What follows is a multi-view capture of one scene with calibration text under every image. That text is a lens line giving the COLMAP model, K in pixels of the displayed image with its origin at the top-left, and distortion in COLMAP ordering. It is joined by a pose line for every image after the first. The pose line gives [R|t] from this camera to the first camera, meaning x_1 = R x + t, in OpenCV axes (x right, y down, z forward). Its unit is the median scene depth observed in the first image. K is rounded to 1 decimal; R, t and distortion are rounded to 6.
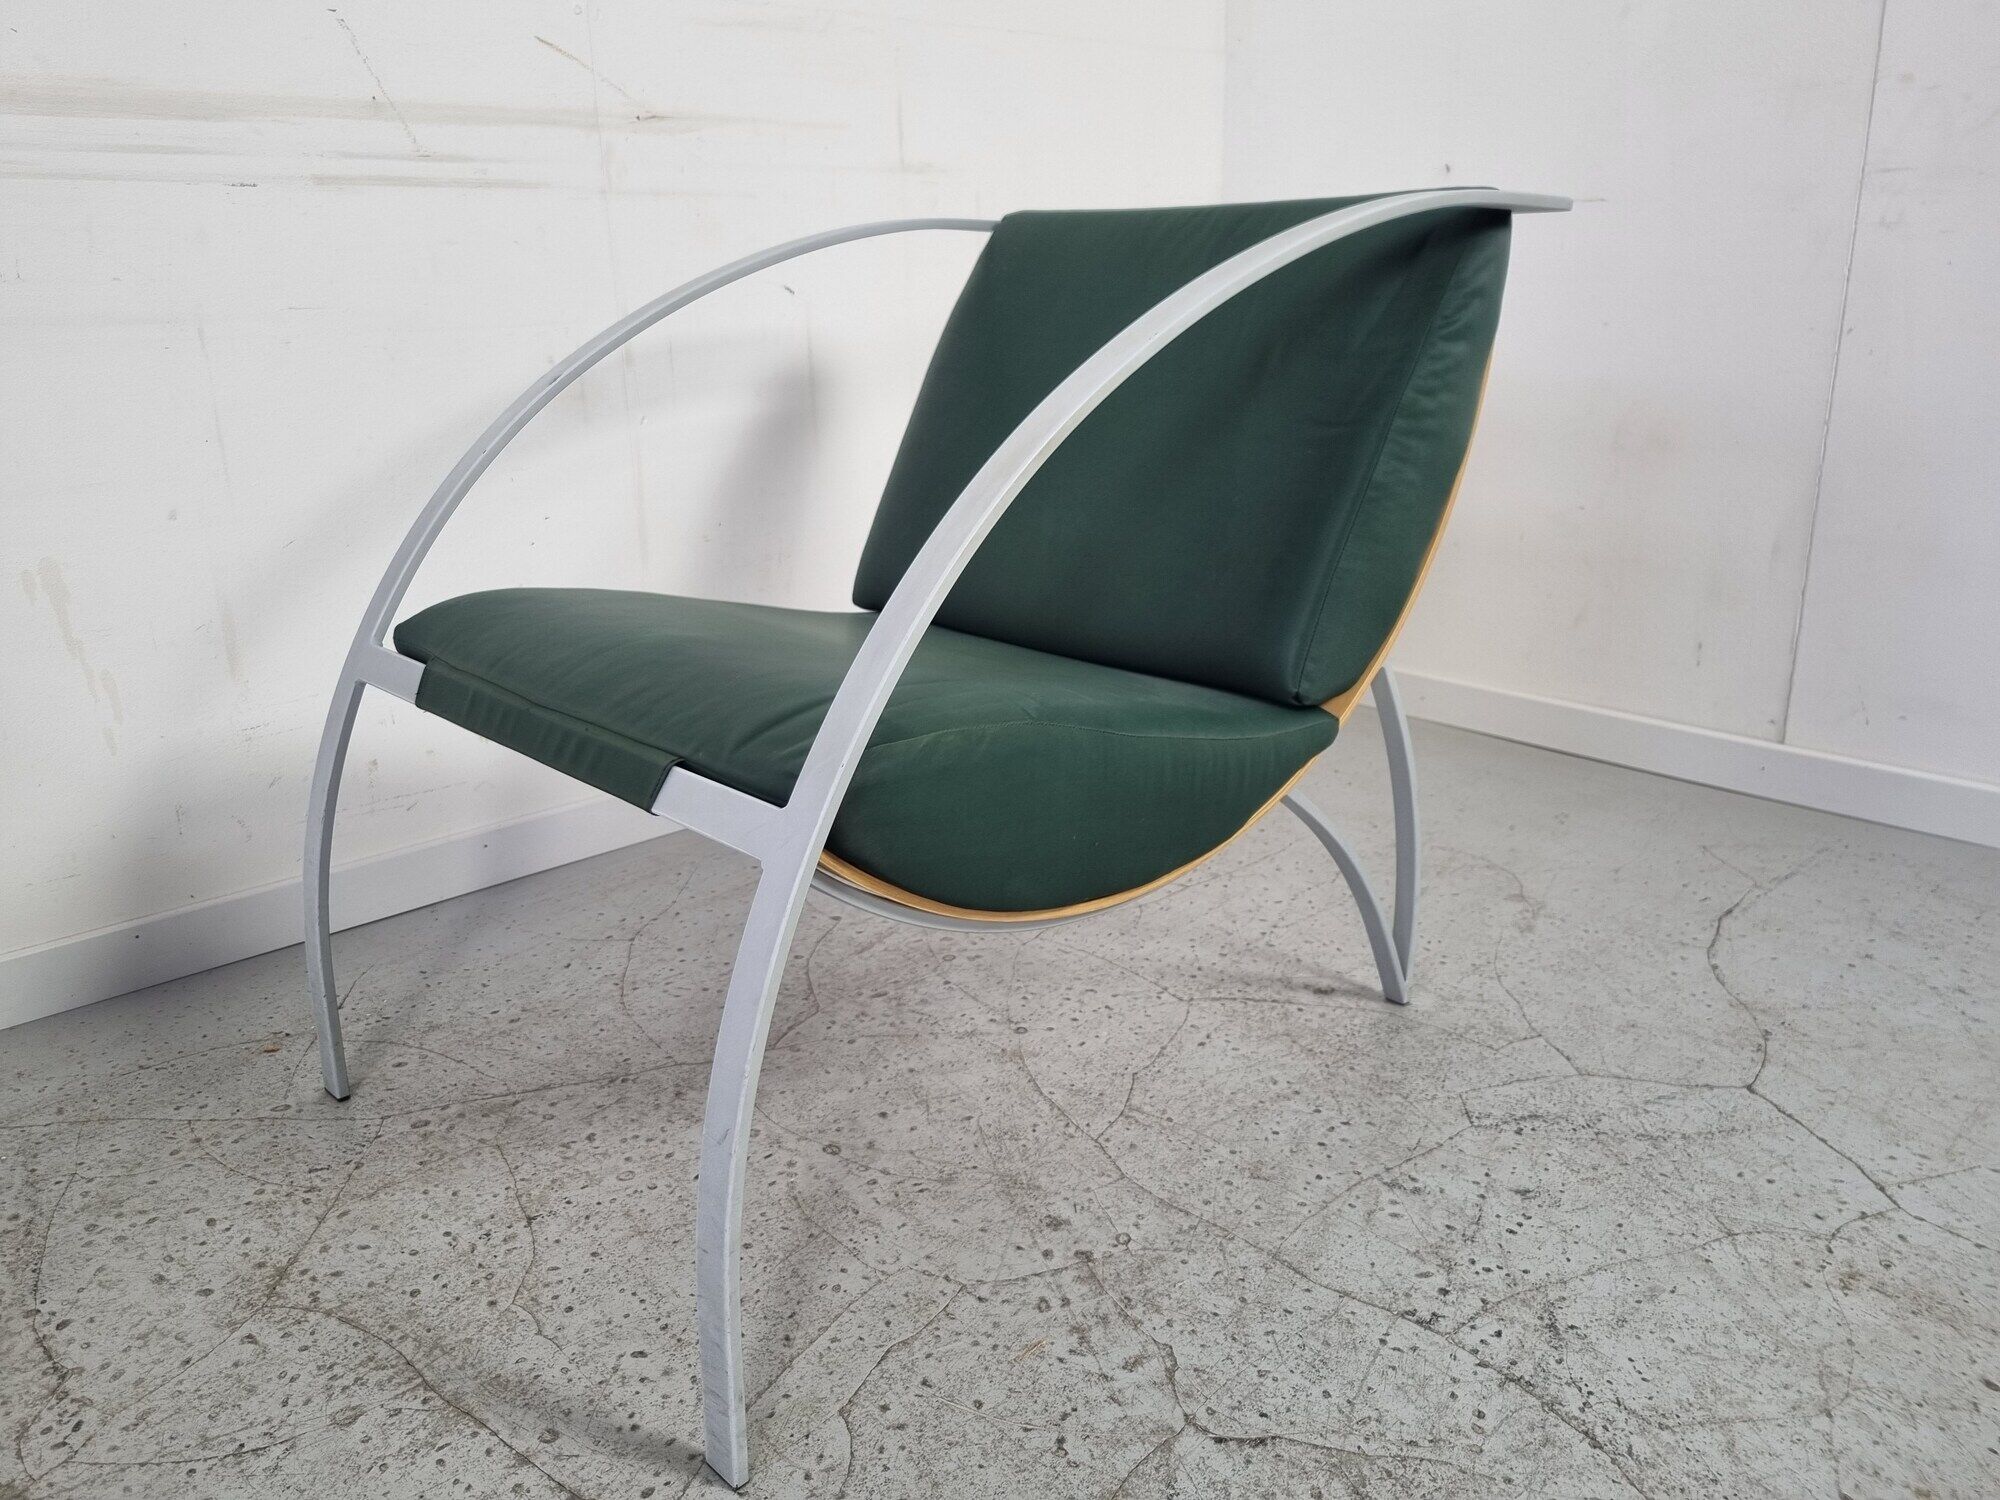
lens RADIAL K [[1509.1, 0, 990.3], [0, 1509.1, 738.8], [0, 0, 1]] dist [0.064244, -0.059417]
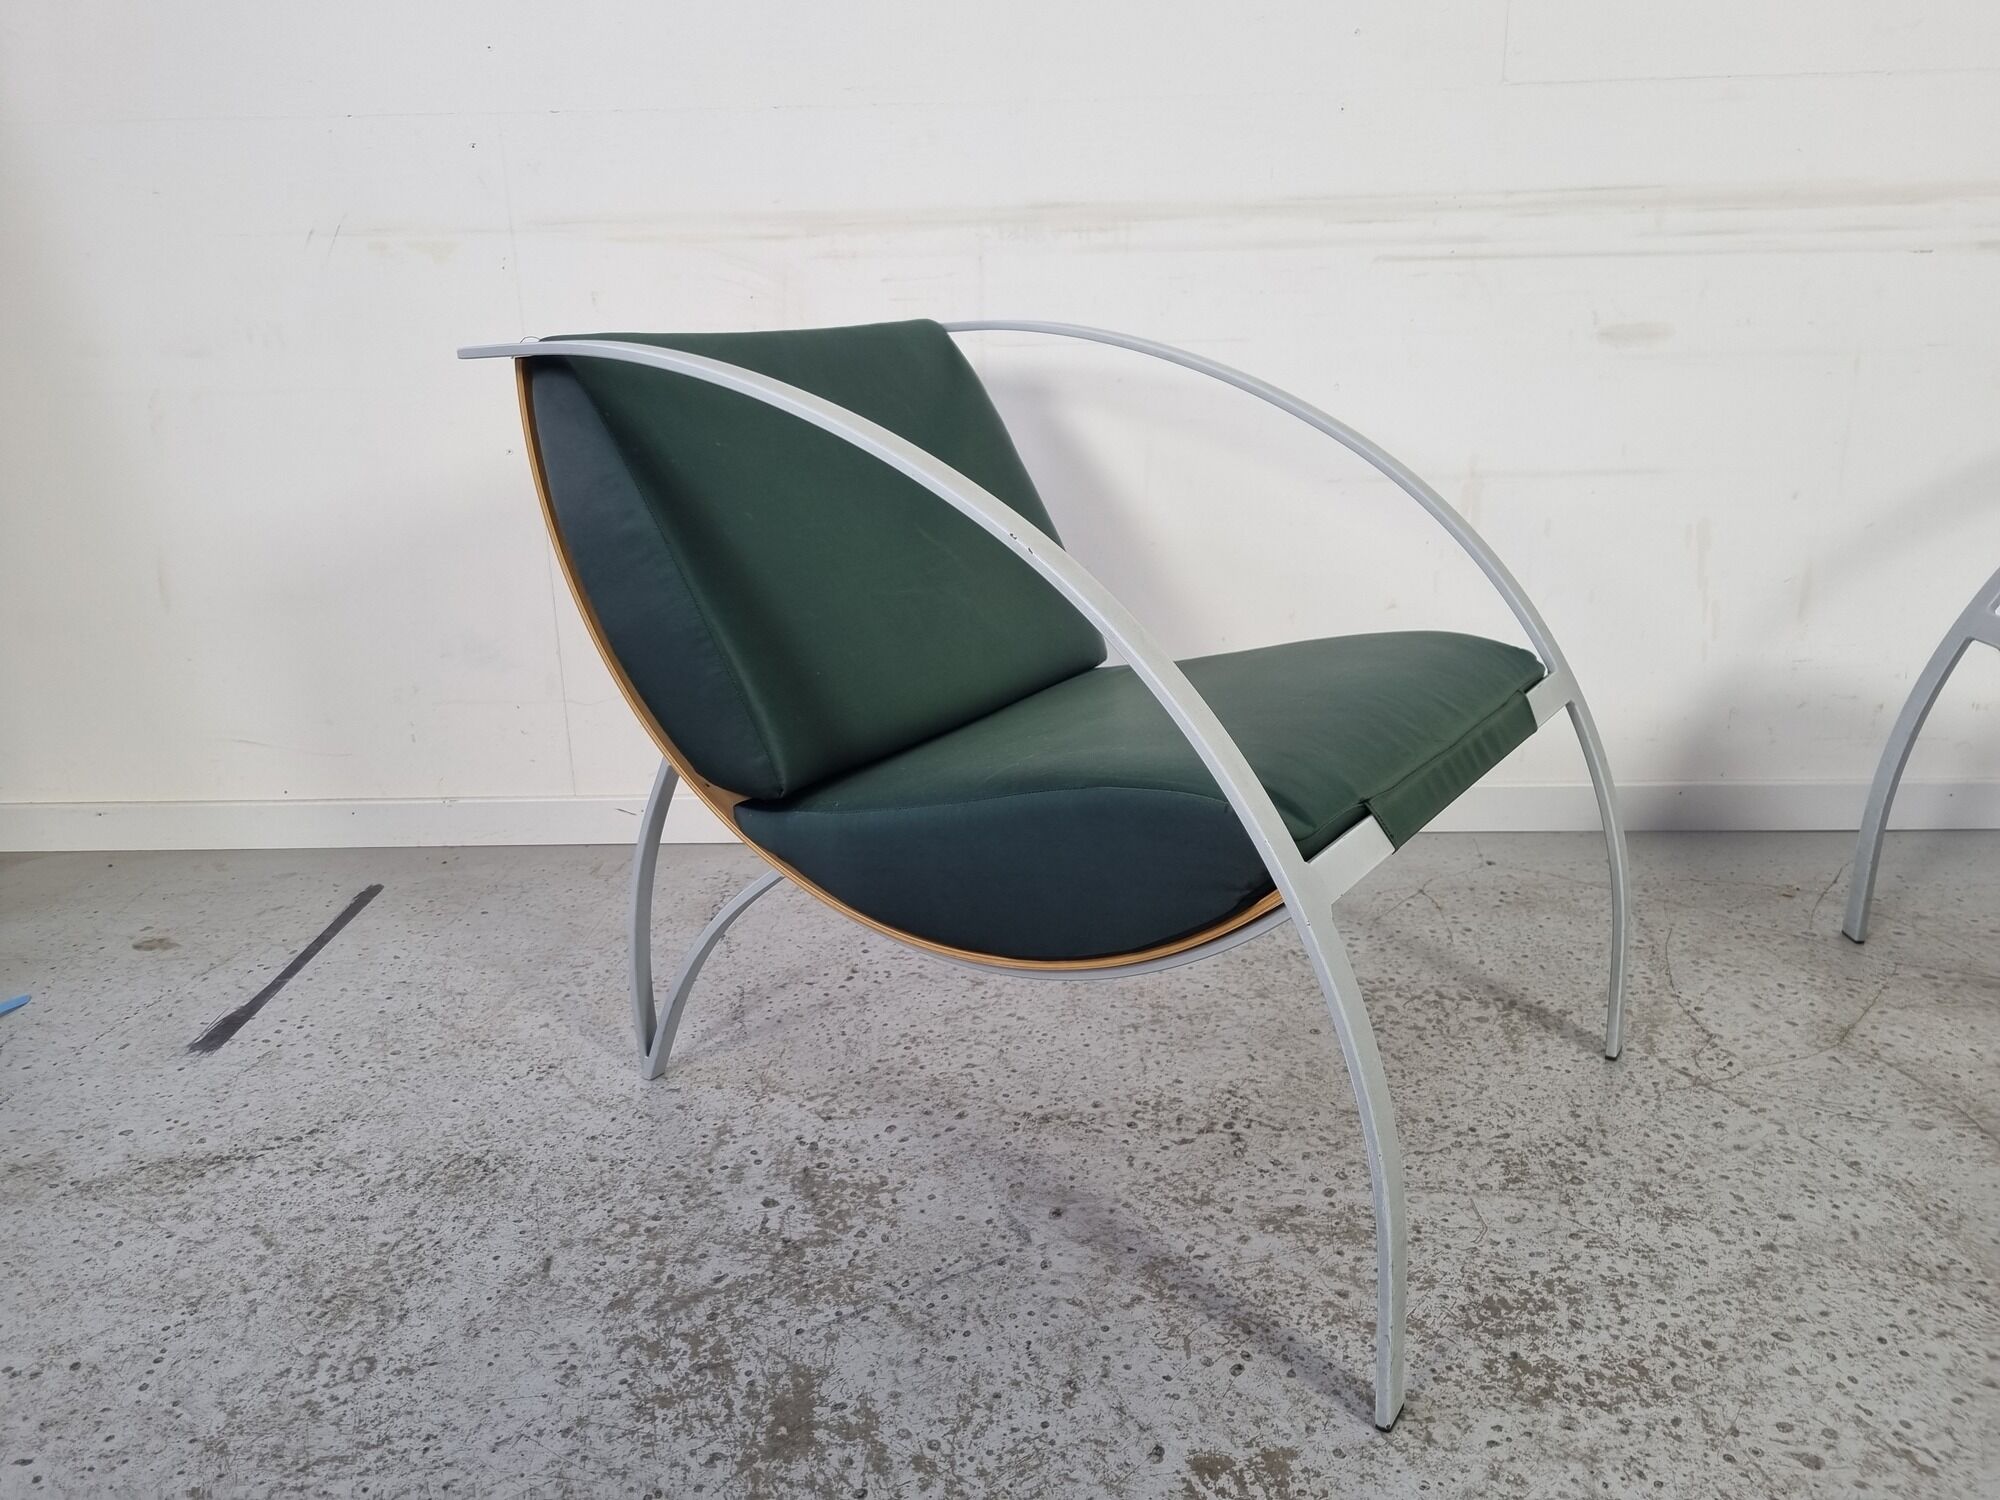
lens RADIAL K [[1509.1, 0, 977.8], [0, 1509.1, 724.4], [0, 0, 1]] dist [0.064244, -0.059417]
pose [[0.717933, 0.210357, -0.663568, -0.138113], [-0.204291, 0.974943, 0.088038, 0.097031], [0.665460, 0.072356, 0.742918, -0.576388]]
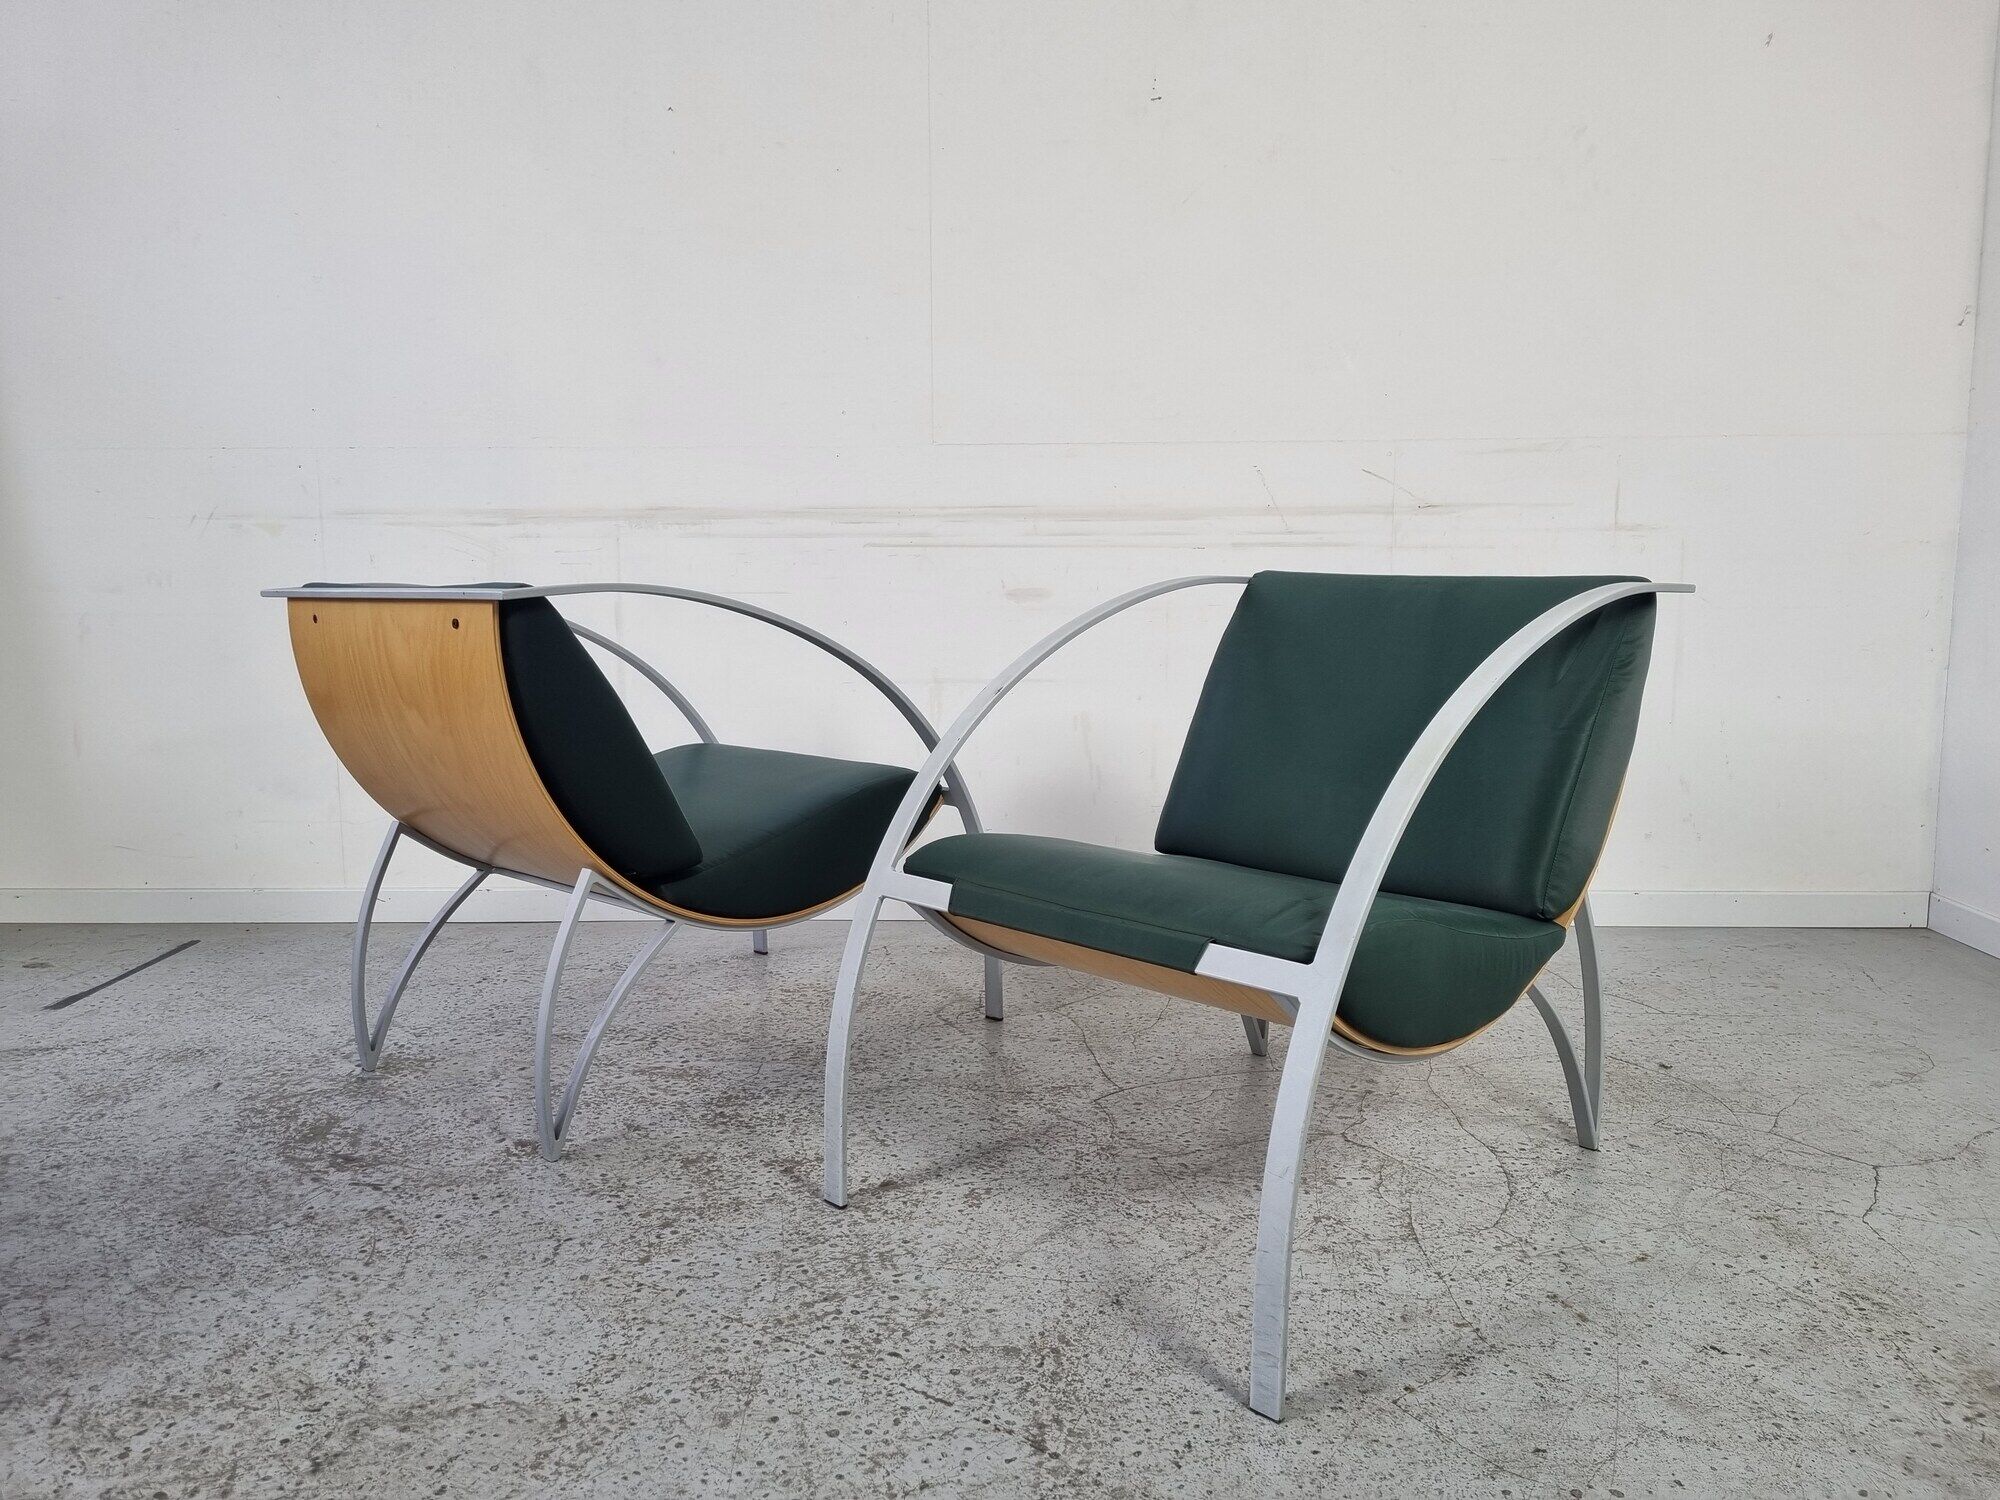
lens RADIAL K [[1509.1, 0, 975.5], [0, 1509.1, 735.1], [0, 0, 1]] dist [0.064244, -0.059417]
pose [[0.713766, 0.107367, -0.692106, 0.917138], [-0.221132, 0.972181, -0.077237, 0.140026], [0.664560, 0.208176, 0.717651, -0.773937]]
